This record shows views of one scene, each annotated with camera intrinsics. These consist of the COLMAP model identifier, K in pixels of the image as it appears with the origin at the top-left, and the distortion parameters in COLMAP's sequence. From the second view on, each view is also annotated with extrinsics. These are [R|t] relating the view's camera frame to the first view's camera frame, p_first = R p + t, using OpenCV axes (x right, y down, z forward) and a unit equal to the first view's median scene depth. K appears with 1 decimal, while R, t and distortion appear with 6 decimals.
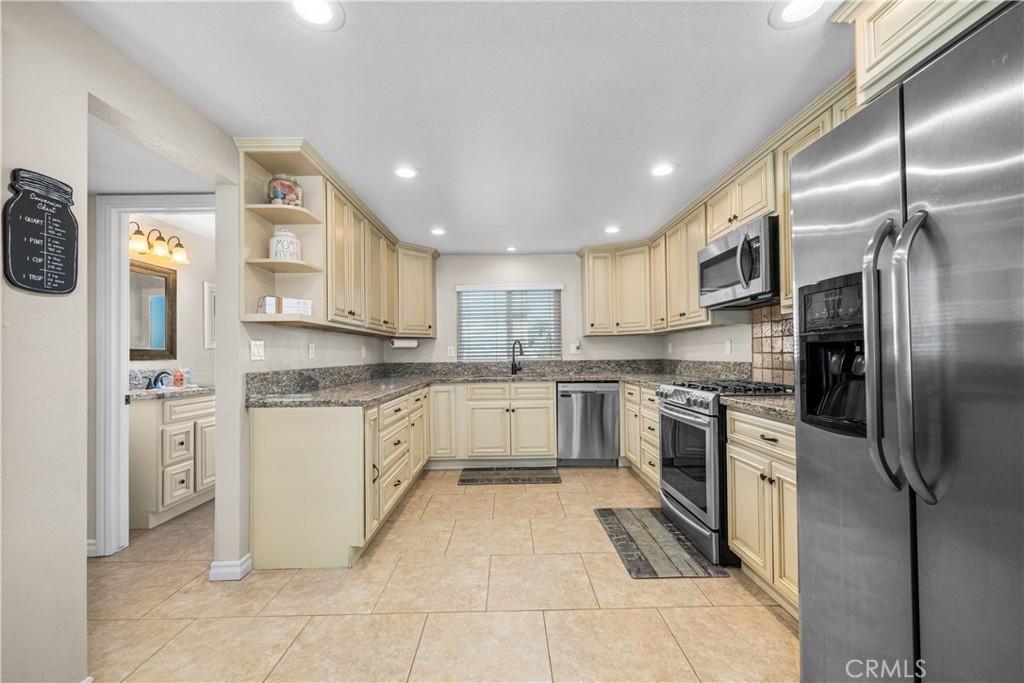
lens RADIAL K [[409.7, 0, 512.6], [0, 409.7, 346.1], [0, 0, 1]] dist [0.000297, 0.000020]
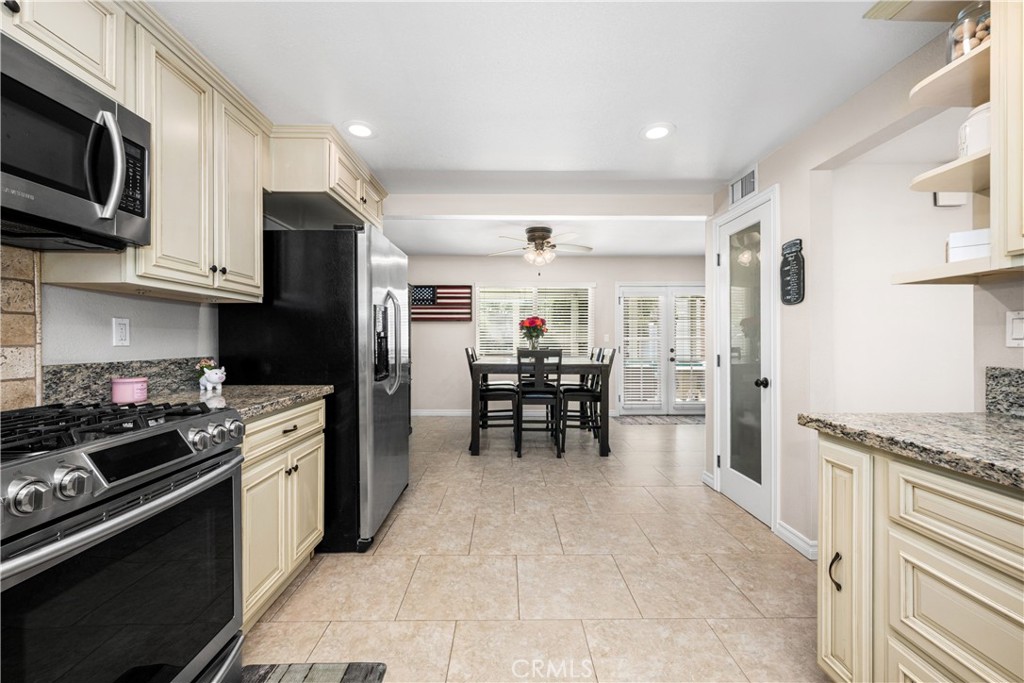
lens RADIAL K [[413.2, 0, 512.0], [0, 413.2, 341.5], [0, 0, 1]] dist [0.000129, -0.000016]
pose [[-0.999917, 0.012870, -0.000062, 0.052366], [0.012869, 0.999789, -0.016020, 0.021904], [-0.000144, -0.016019, -0.999872, 1.233727]]
